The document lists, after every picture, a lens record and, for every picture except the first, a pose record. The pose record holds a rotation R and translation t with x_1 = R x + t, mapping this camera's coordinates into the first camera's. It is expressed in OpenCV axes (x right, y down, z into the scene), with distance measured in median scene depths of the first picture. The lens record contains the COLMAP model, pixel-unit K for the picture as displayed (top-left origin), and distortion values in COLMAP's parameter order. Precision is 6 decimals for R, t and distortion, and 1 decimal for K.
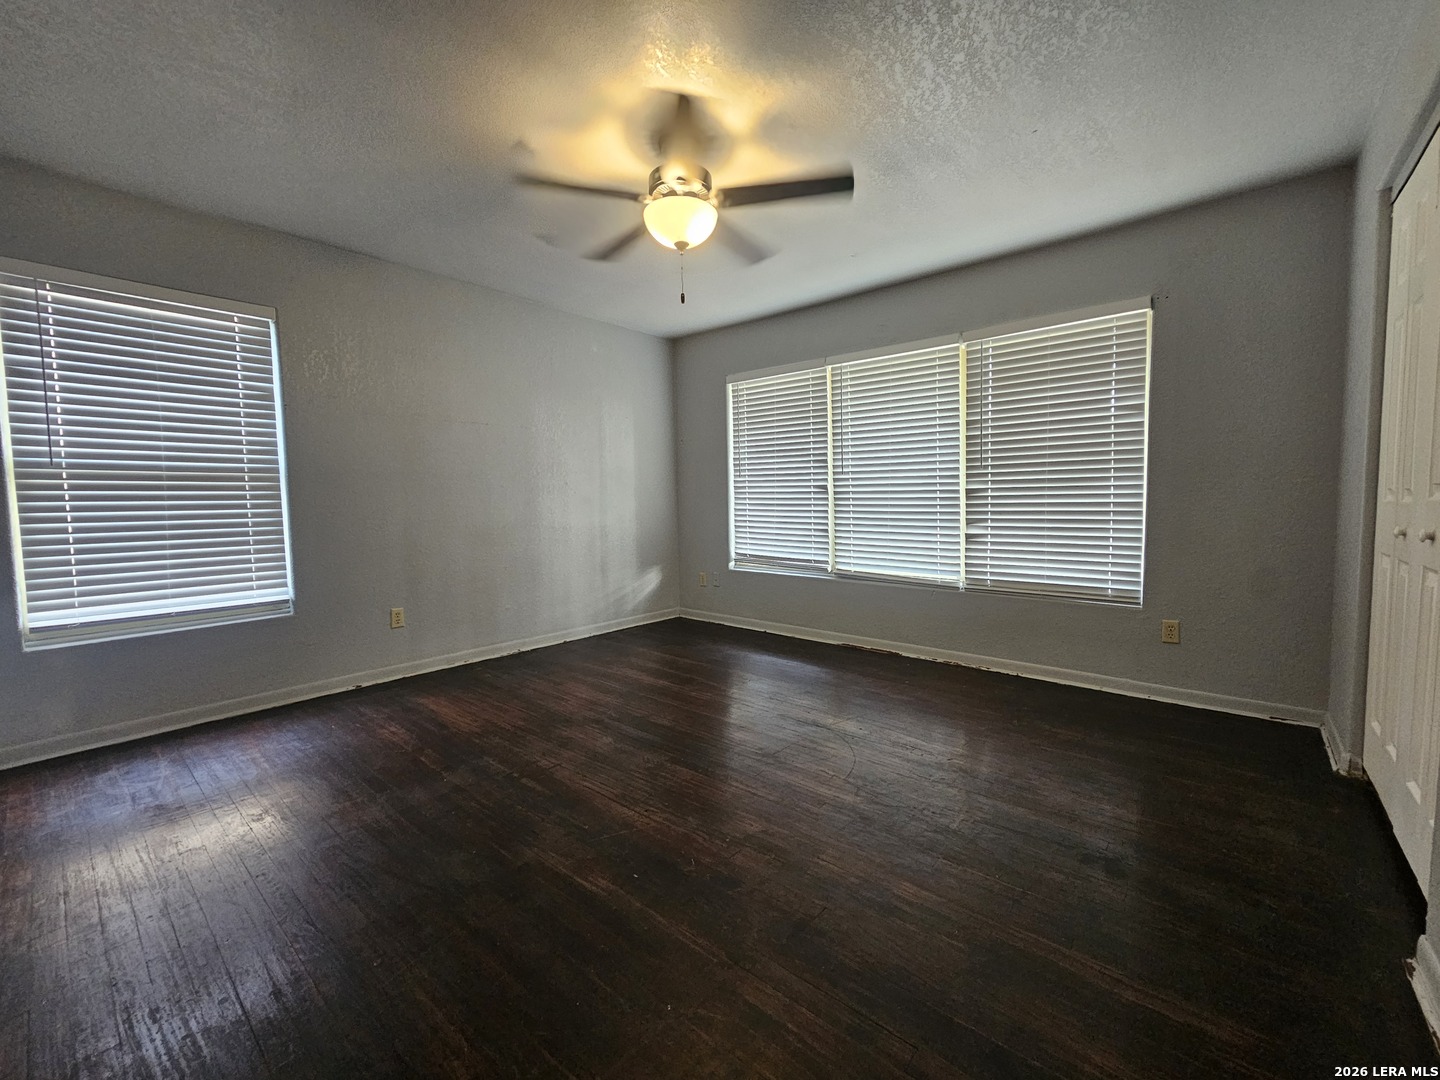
lens RADIAL K [[593.6, 0, 720.8], [0, 593.6, 536.8], [0, 0, 1]] dist [-0.003197, 0.000212]
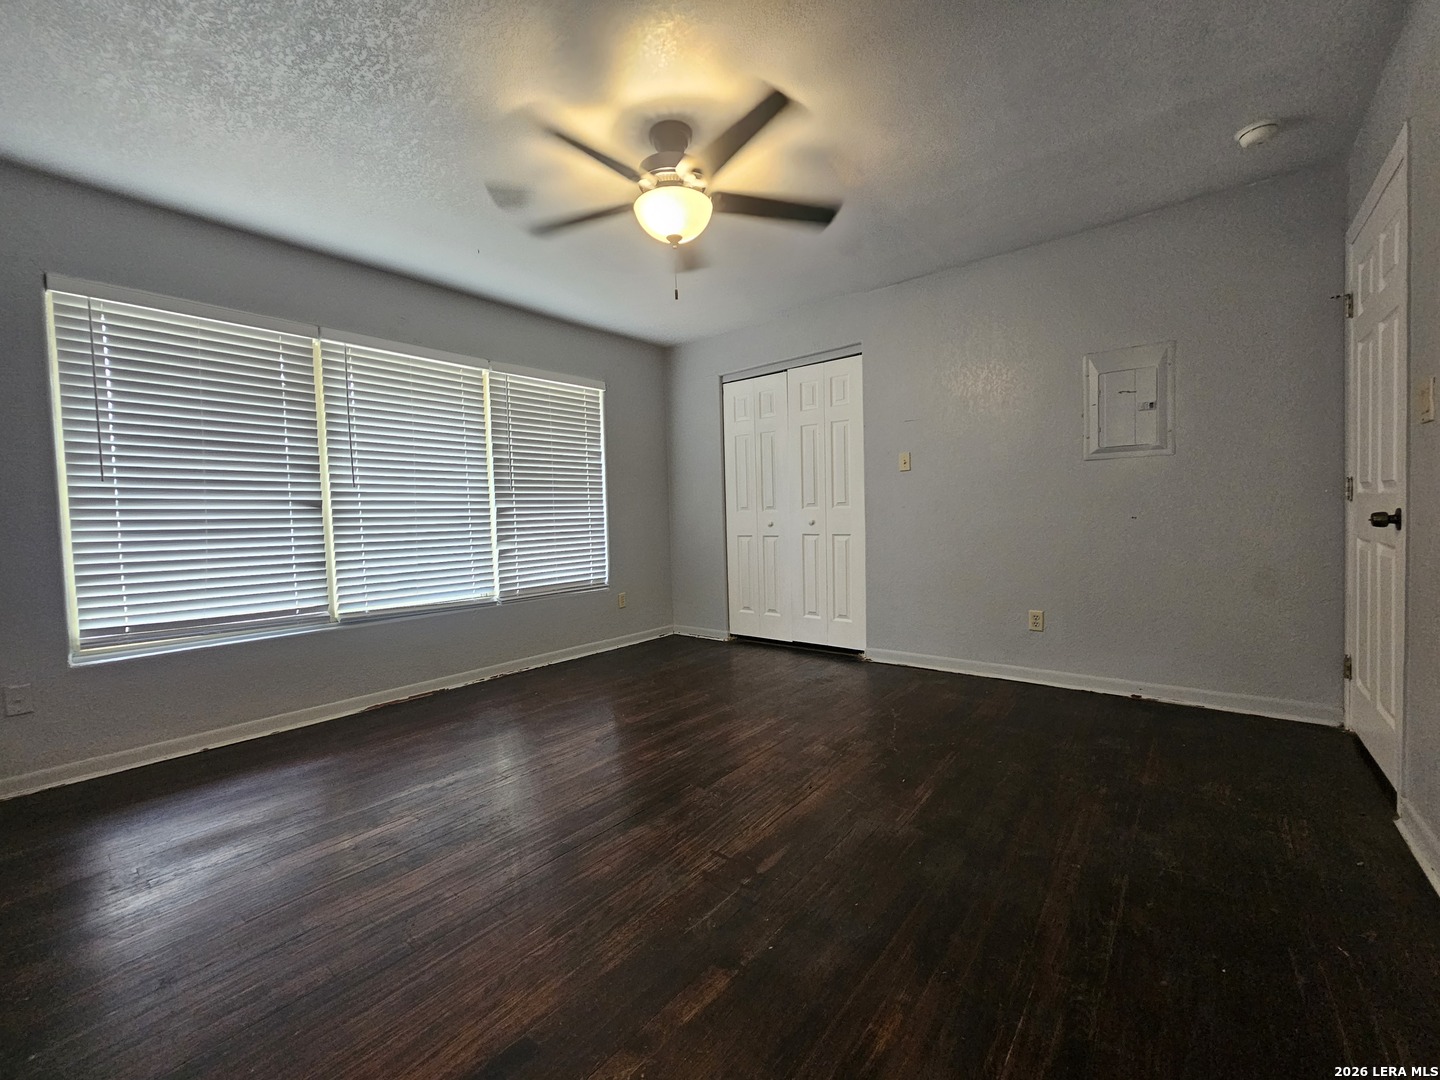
lens RADIAL K [[593.6, 0, 720.8], [0, 593.6, 536.8], [0, 0, 1]] dist [-0.003197, 0.000212]
pose [[-0.033771, -0.025765, 0.999097, -0.659242], [0.093066, 0.995243, 0.028811, -0.022292], [-0.995087, 0.093955, -0.031212, 0.637590]]
